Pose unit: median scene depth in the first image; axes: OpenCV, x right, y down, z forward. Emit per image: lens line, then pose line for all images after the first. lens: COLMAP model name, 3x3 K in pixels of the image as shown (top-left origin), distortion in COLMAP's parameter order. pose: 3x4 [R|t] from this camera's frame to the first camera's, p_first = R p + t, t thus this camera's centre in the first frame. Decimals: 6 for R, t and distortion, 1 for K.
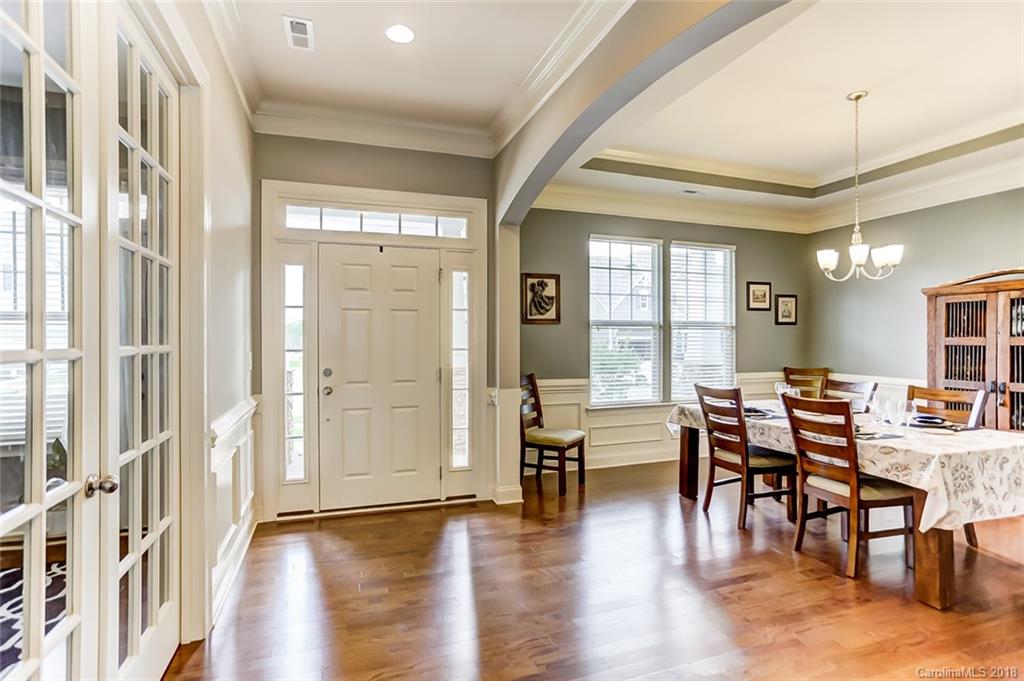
lens RADIAL K [[502.4, 0, 512.0], [0, 502.4, 340.5], [0, 0, 1]] dist [-0.045473, 0.031467]
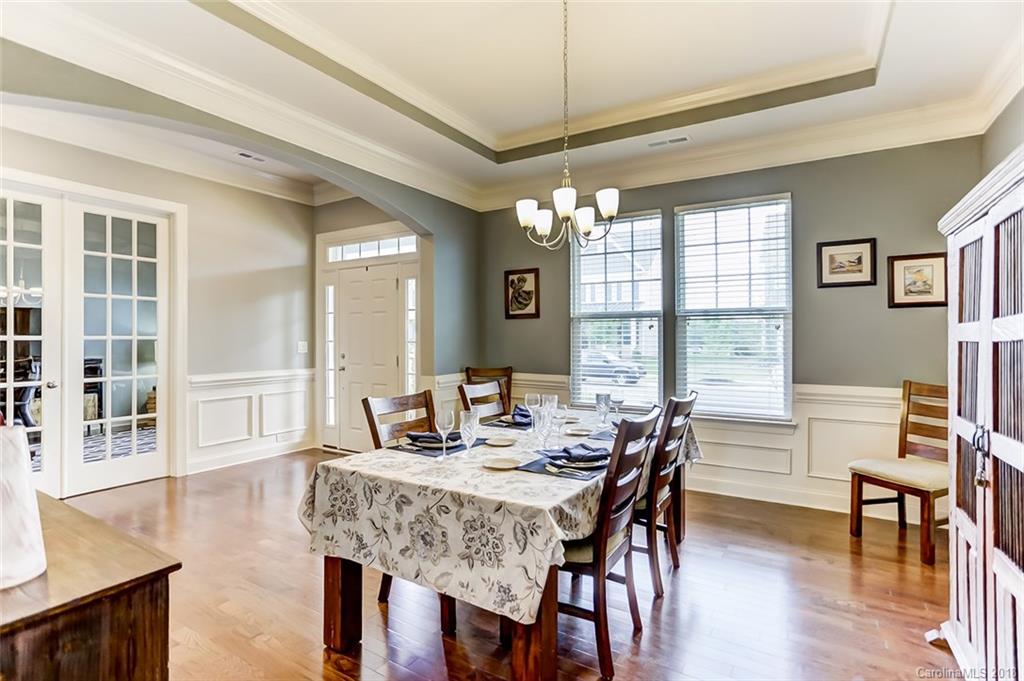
lens RADIAL K [[502.4, 0, 512.0], [0, 502.4, 340.5], [0, 0, 1]] dist [-0.045473, 0.031467]
pose [[0.634243, 0.006390, -0.773107, 0.836317], [-0.001223, 0.999973, 0.007262, 0.003748], [0.773133, -0.003660, 0.634234, 0.338913]]
